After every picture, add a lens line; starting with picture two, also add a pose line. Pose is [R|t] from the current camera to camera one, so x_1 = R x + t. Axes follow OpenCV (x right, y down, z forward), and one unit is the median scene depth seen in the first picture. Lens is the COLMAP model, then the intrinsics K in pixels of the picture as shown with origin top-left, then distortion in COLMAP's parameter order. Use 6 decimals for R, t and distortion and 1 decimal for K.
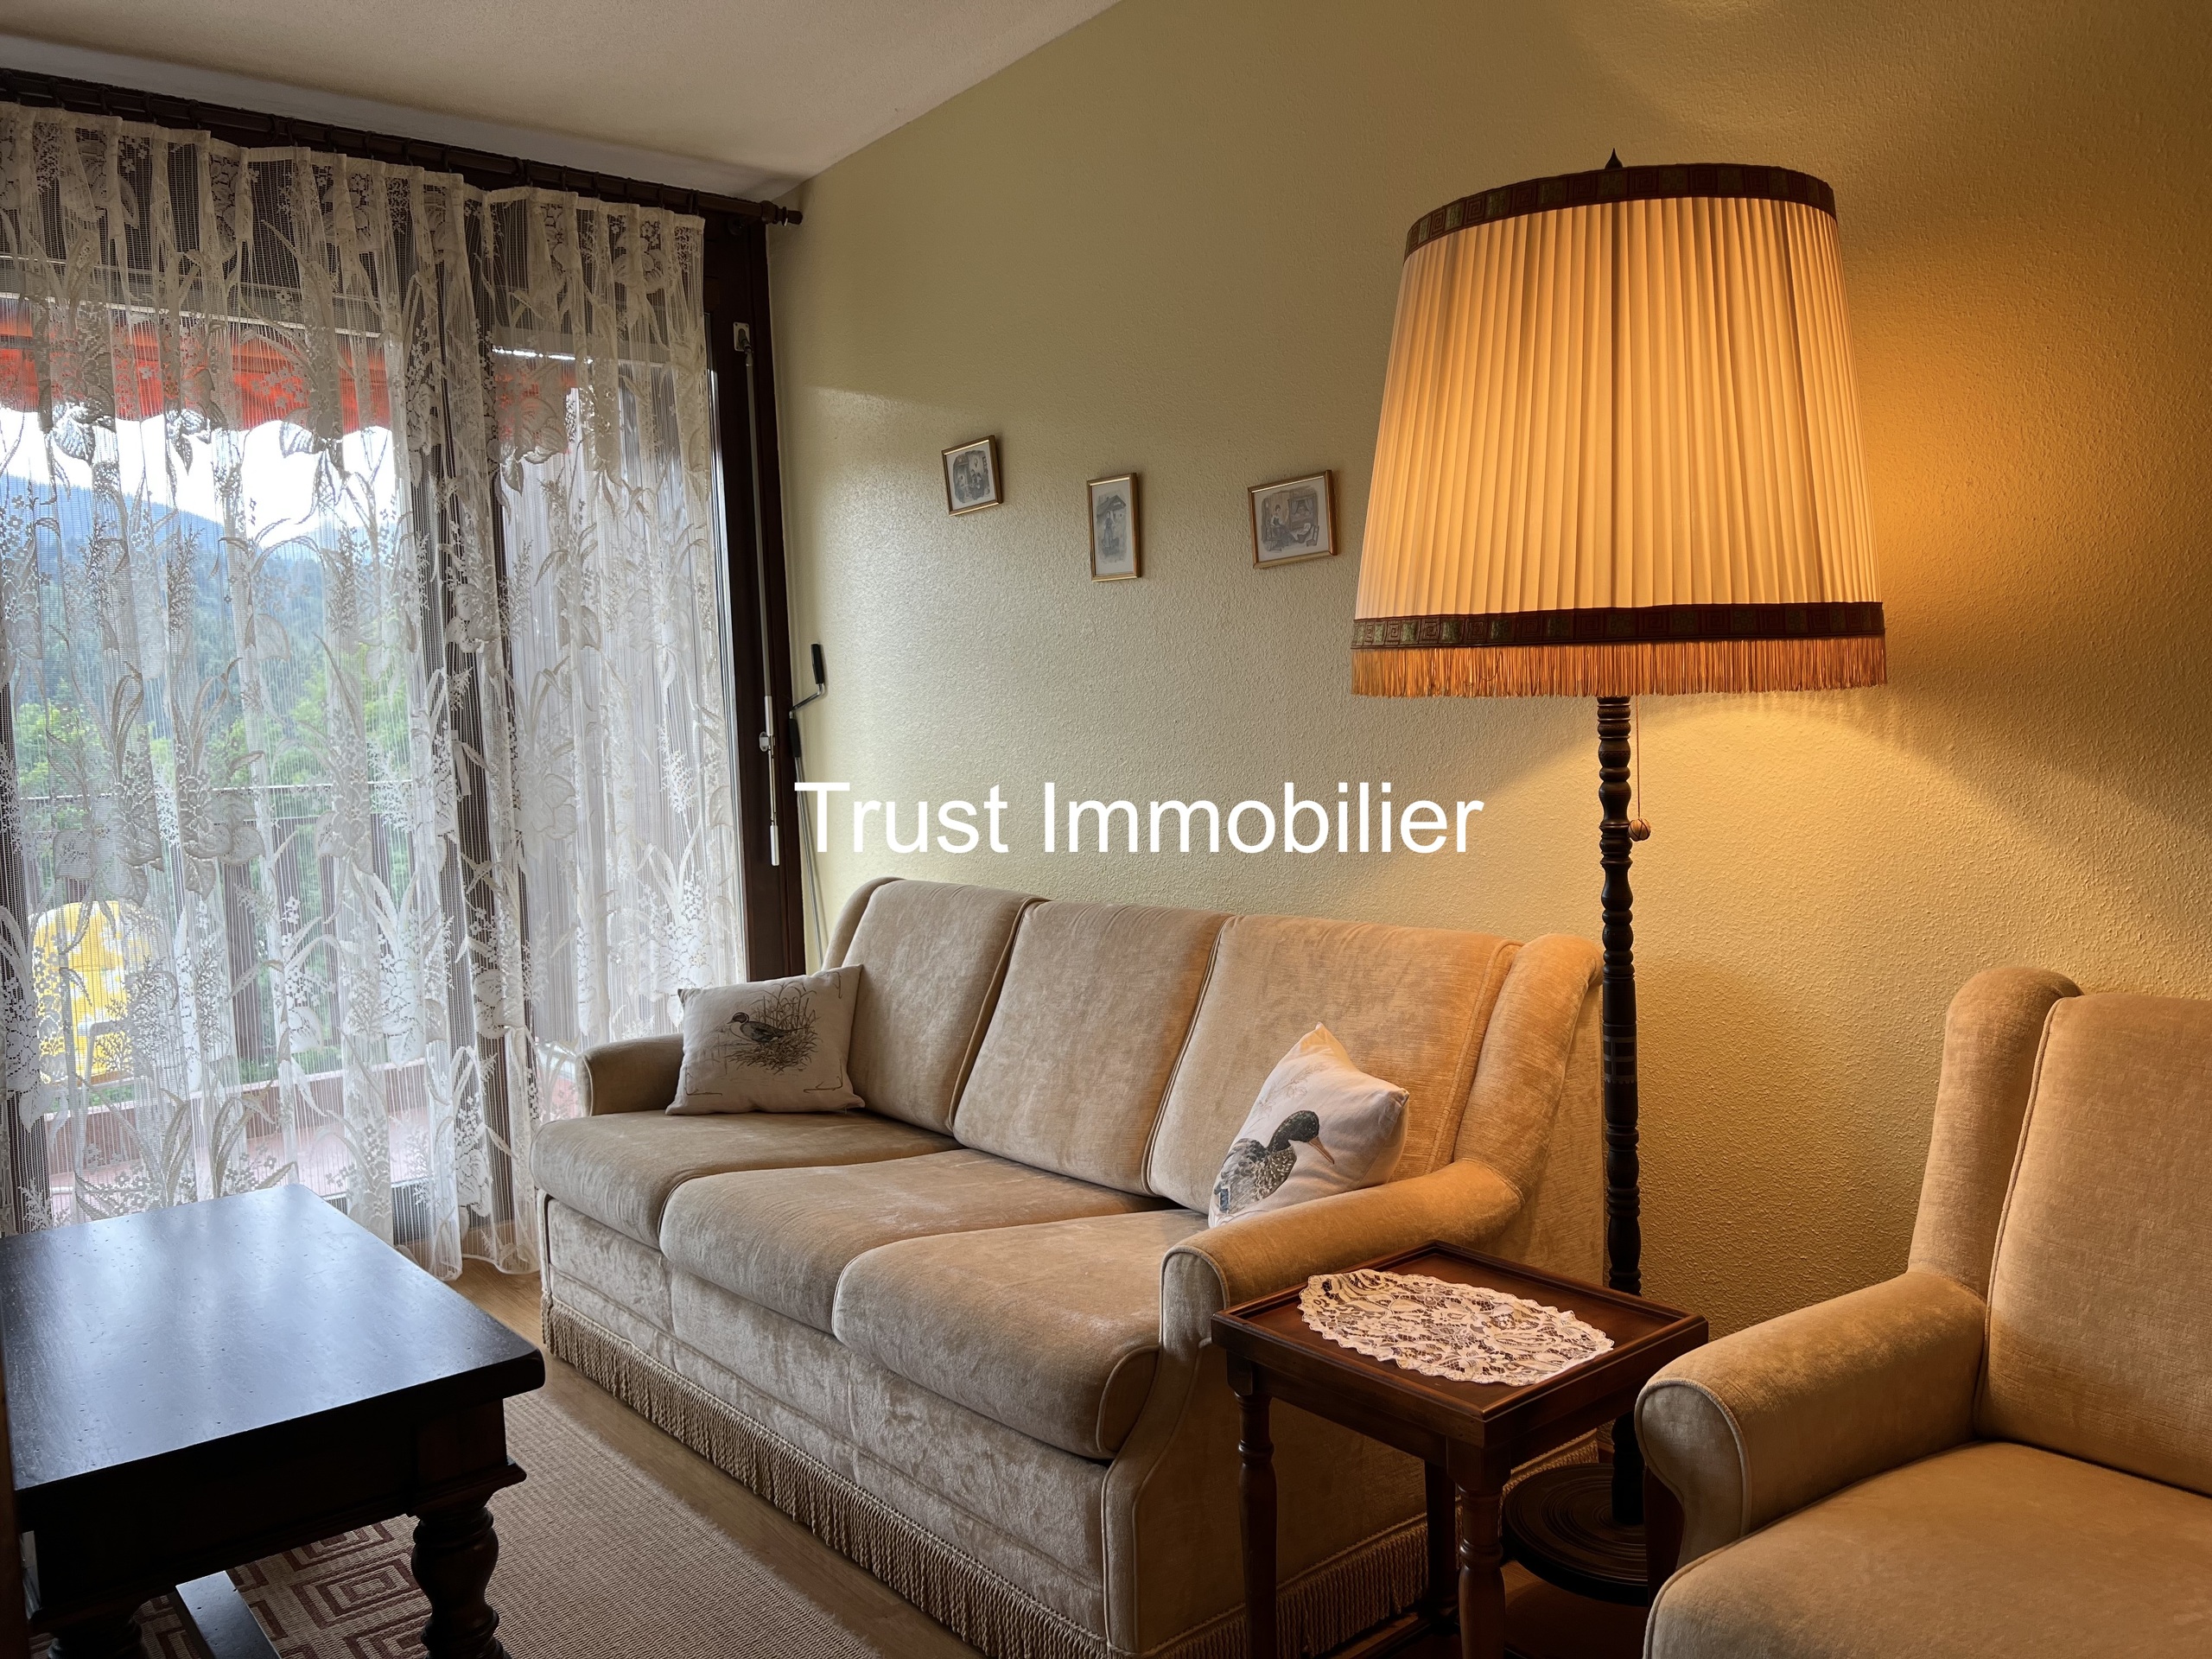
lens RADIAL K [[1667.5, 0, 1114.8], [0, 1667.5, 845.2], [0, 0, 1]] dist [0.057481, -0.068978]
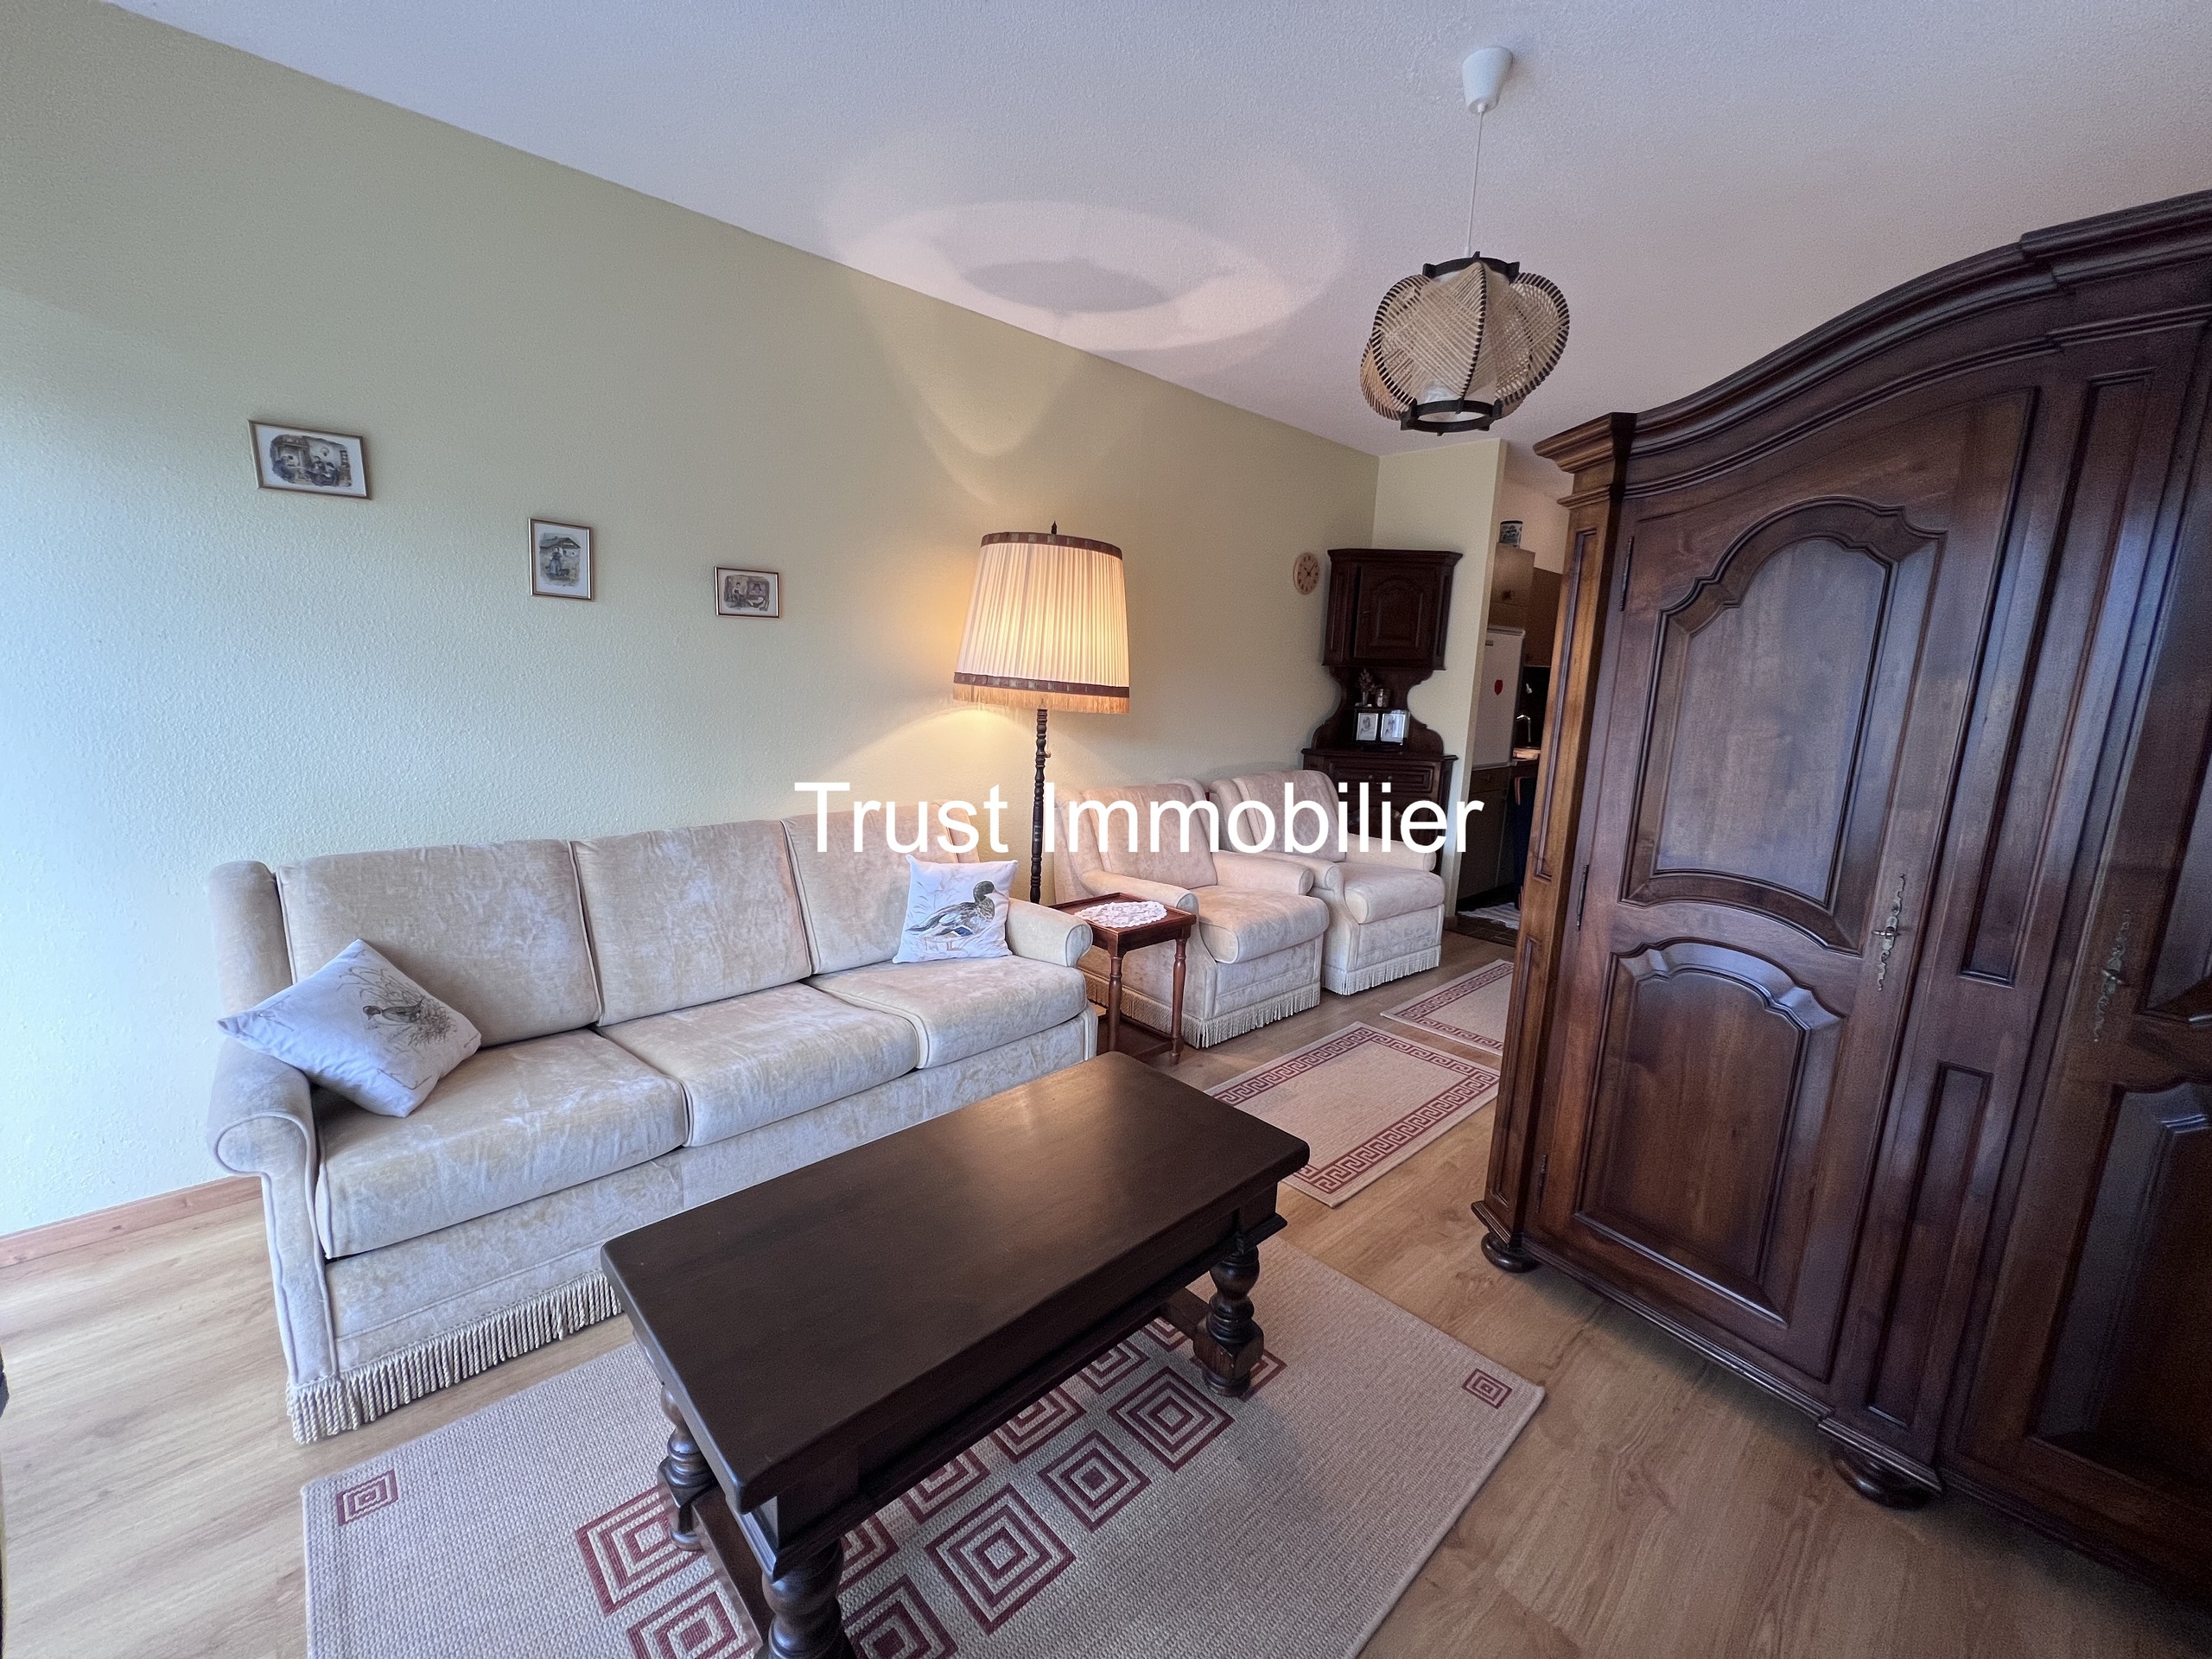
lens RADIAL K [[882.6, 0, 1101.2], [0, 882.6, 826.7], [0, 0, 1]] dist [-0.001938, 0.000274]
pose [[-0.069575, -0.144235, 0.987094, -1.139120], [0.031489, 0.988682, 0.146686, -0.099021], [-0.997080, 0.041289, -0.064246, 0.911096]]
